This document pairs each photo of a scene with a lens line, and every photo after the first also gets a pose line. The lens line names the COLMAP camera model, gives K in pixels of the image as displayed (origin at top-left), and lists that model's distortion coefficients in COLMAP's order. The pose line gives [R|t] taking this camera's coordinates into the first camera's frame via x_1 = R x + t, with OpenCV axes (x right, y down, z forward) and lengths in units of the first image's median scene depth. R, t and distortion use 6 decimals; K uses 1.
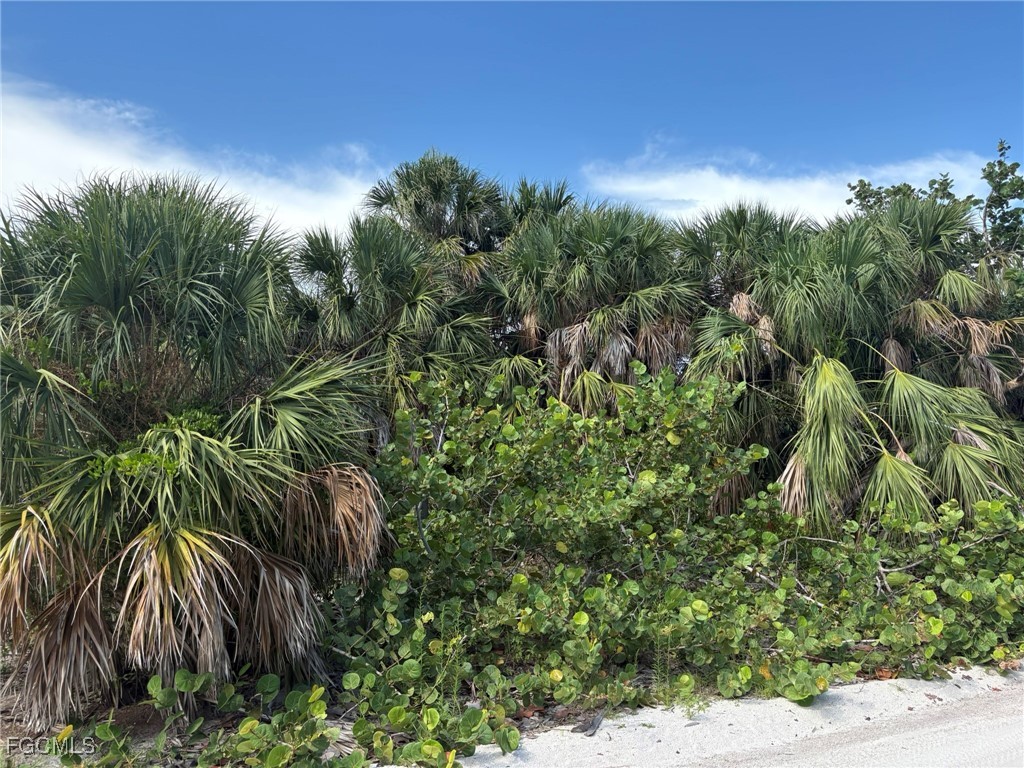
lens RADIAL K [[773.7, 0, 513.7], [0, 773.7, 389.1], [0, 0, 1]] dist [0.045995, -0.018158]
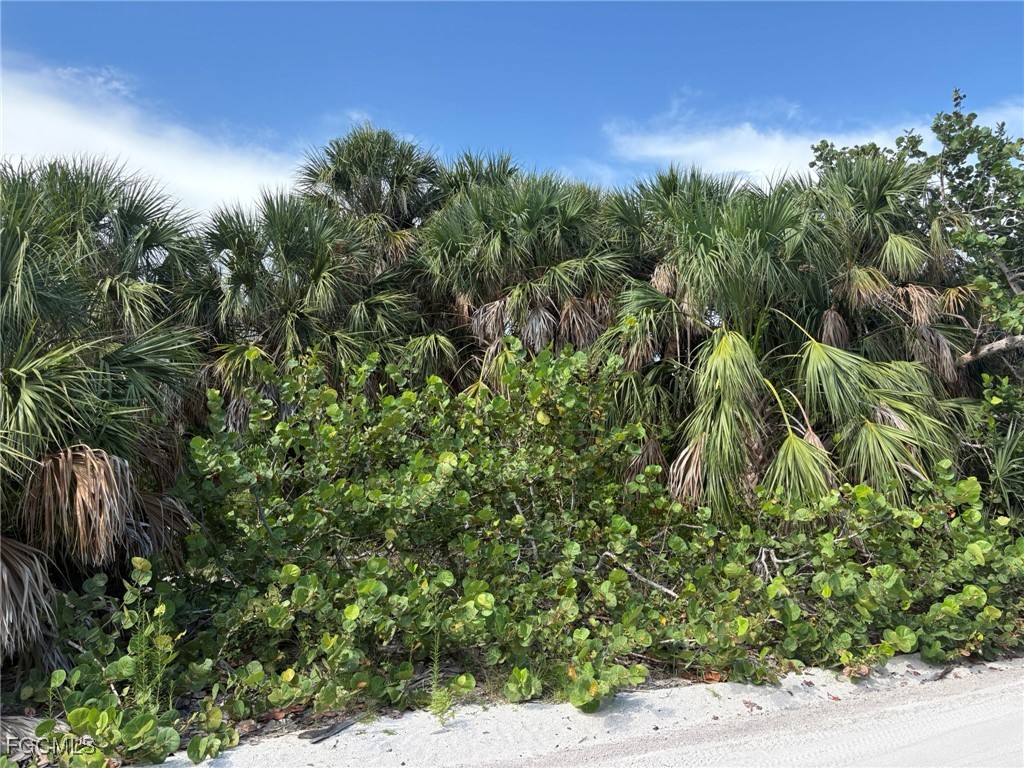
lens RADIAL K [[773.7, 0, 511.4], [0, 773.7, 380.1], [0, 0, 1]] dist [0.045995, -0.018158]
pose [[0.996301, -0.008269, -0.085534, 0.187472], [0.009065, 0.999919, 0.008912, 0.006536], [0.085454, -0.009654, 0.996295, 0.051499]]
